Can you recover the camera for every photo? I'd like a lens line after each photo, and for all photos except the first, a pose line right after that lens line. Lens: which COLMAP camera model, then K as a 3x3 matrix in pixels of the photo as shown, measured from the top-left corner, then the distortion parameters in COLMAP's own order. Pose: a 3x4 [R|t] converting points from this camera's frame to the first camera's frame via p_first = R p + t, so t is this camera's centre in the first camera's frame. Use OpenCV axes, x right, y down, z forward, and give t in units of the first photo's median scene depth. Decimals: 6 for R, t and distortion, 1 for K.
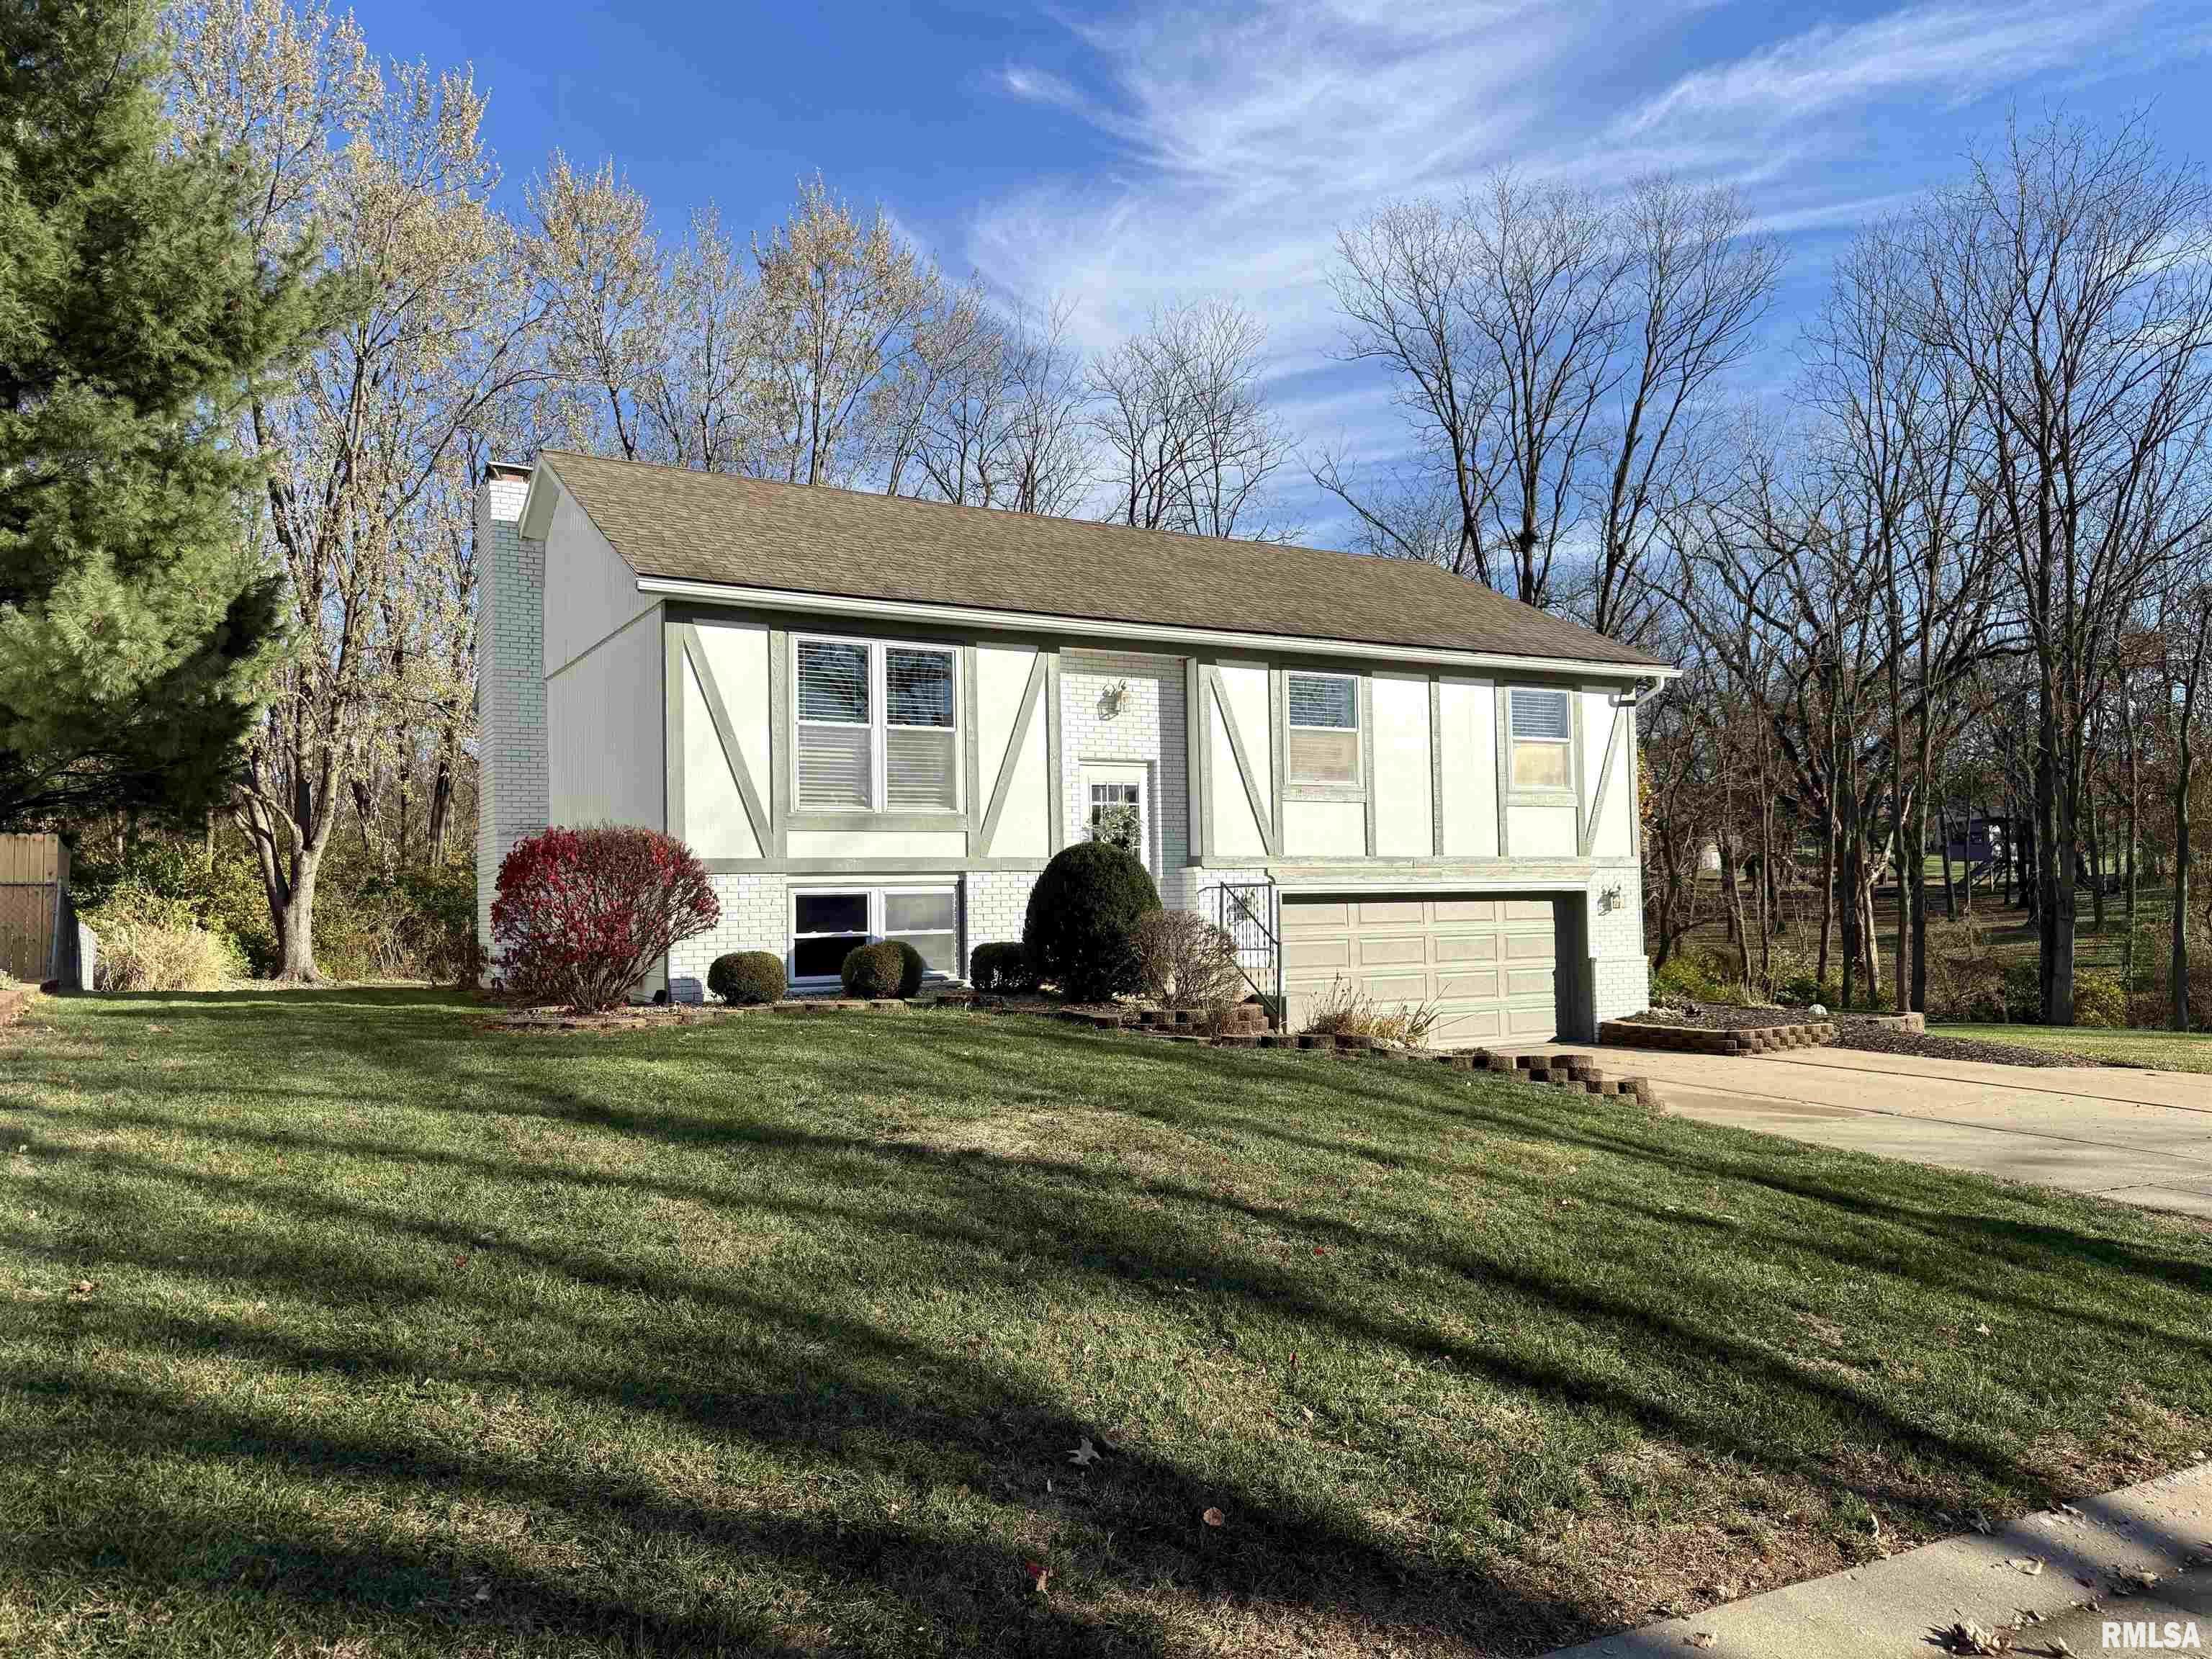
lens RADIAL K [[1544.8, 0, 1106.0], [0, 1544.8, 829.5], [0, 0, 1]] dist [0.097273, 0.000112]
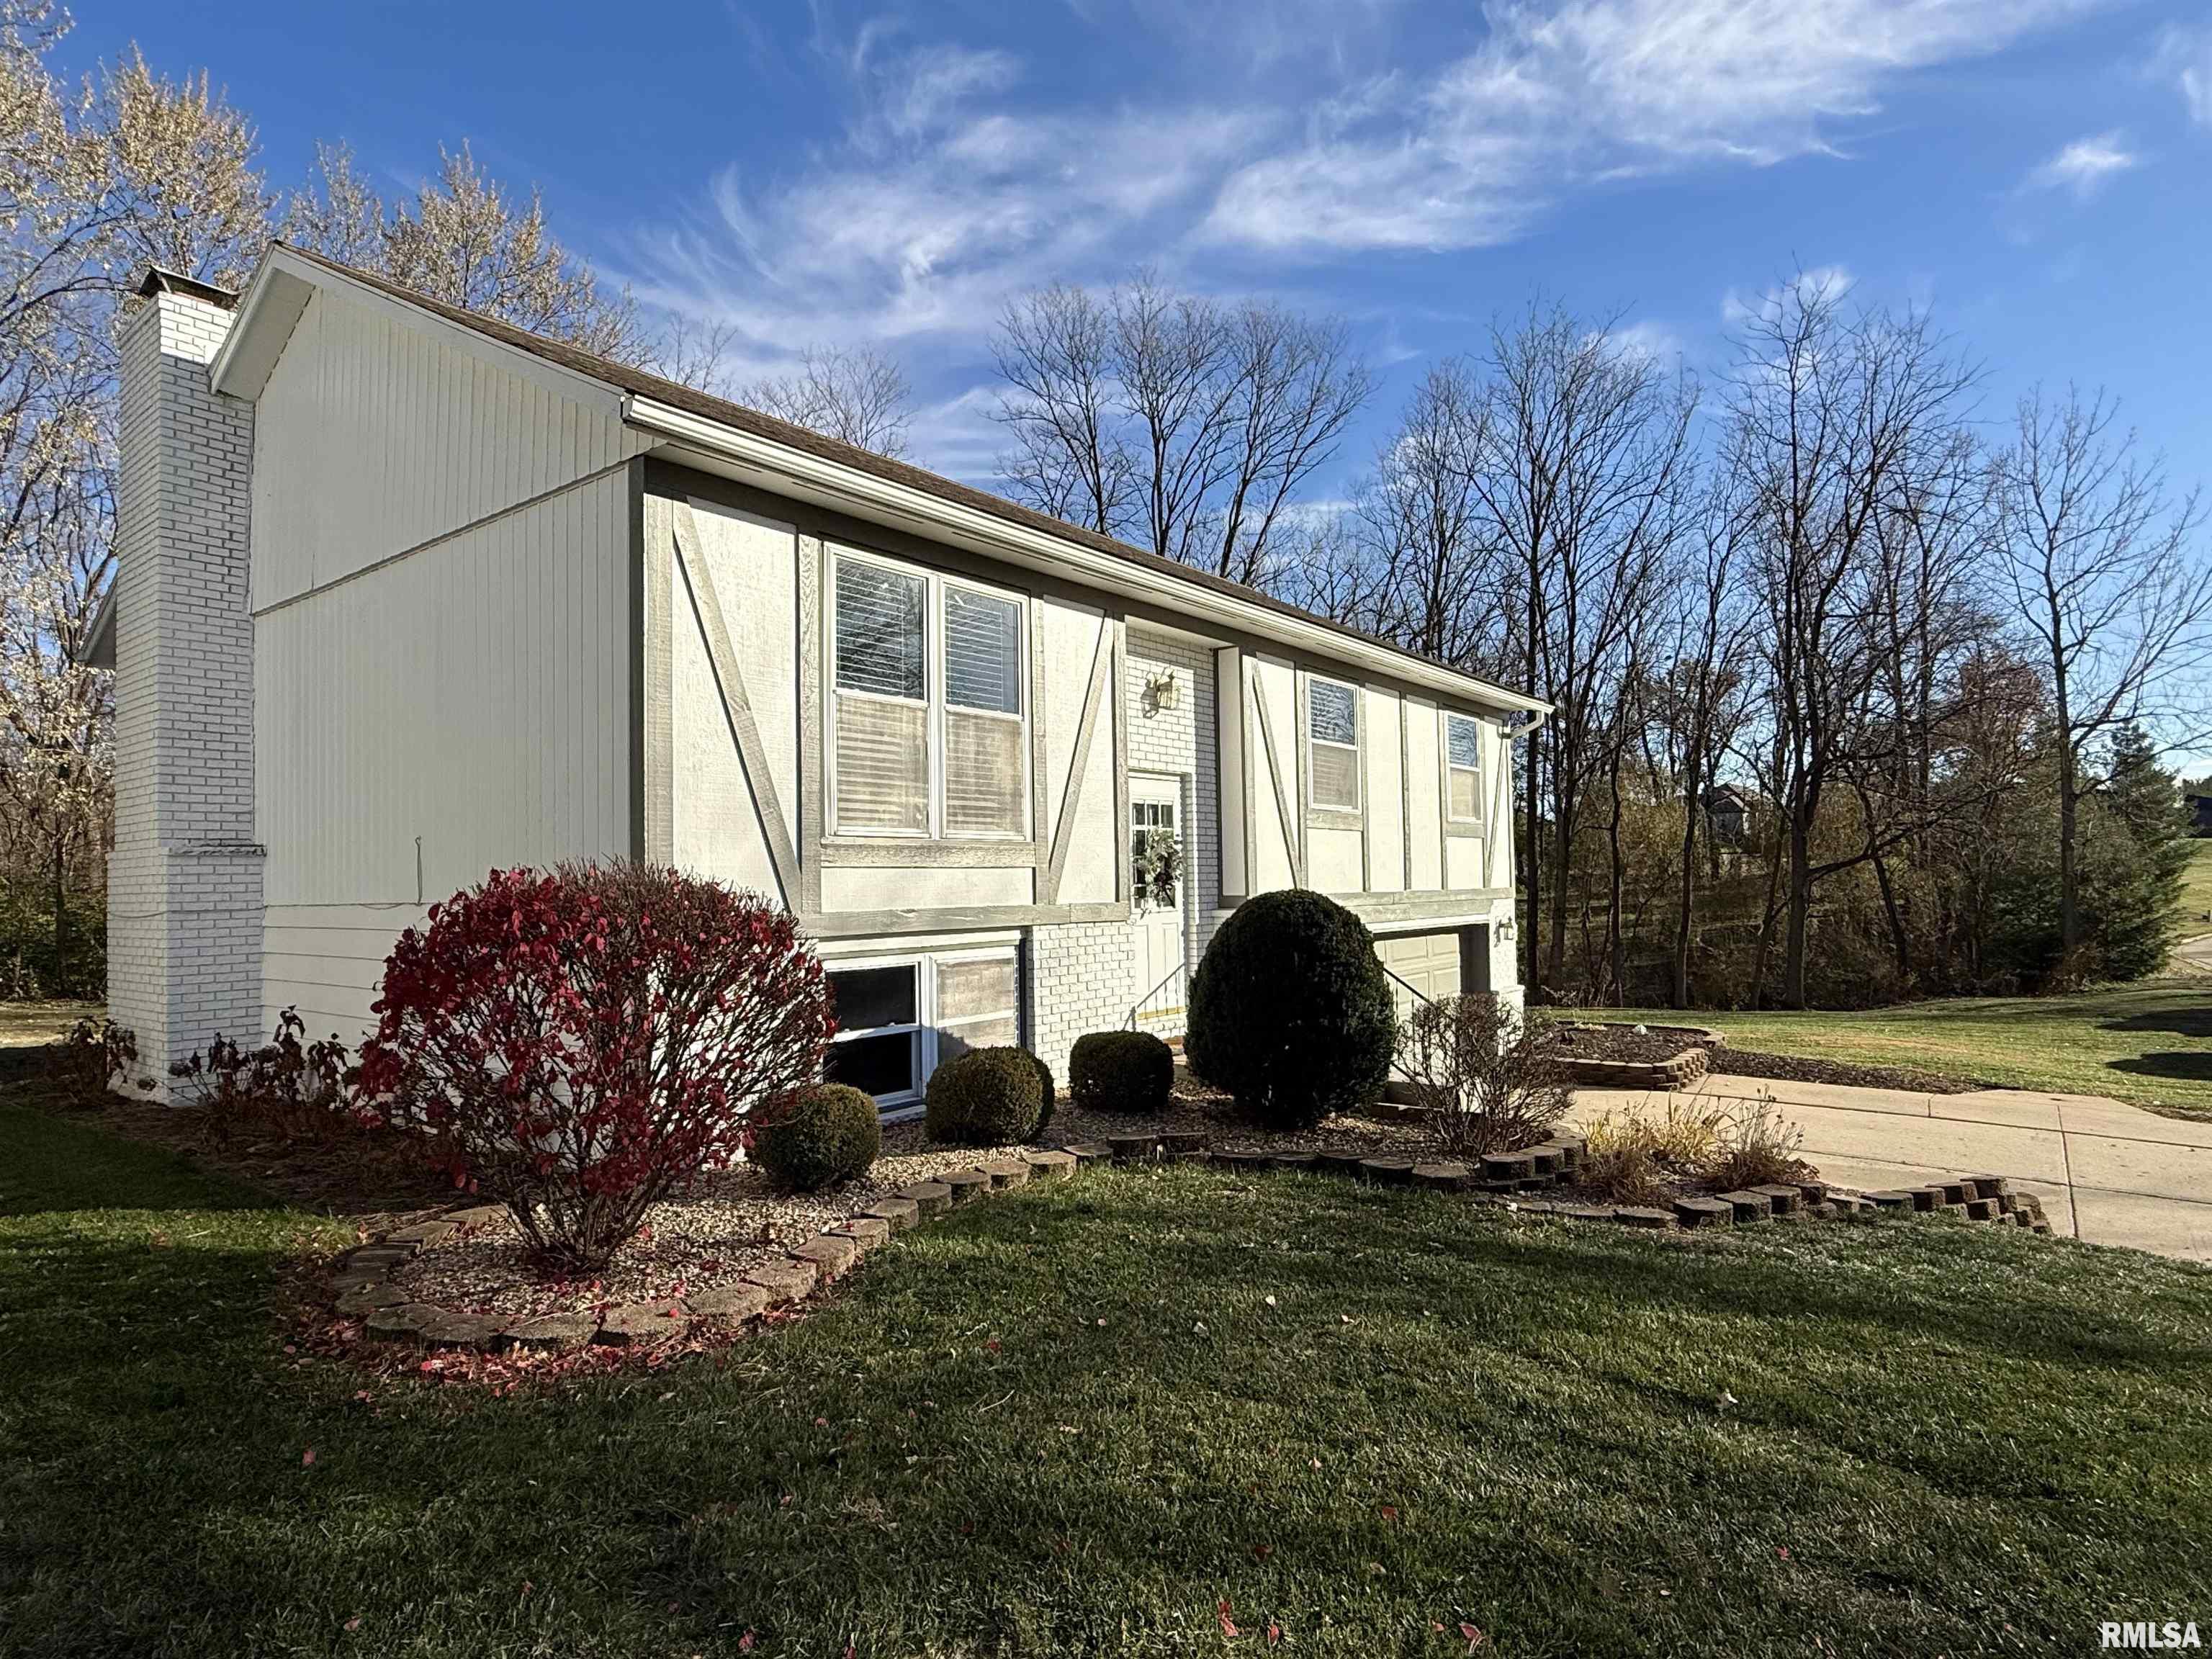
lens RADIAL K [[1219.1, 0, 1106.0], [0, 1219.1, 829.5], [0, 0, 1]] dist [-0.001336, -0.000328]
pose [[0.926507, 0.019776, 0.375759, -0.245653], [-0.017750, 0.999803, -0.008853, -0.010451], [-0.375860, 0.001533, 0.926675, 0.453418]]
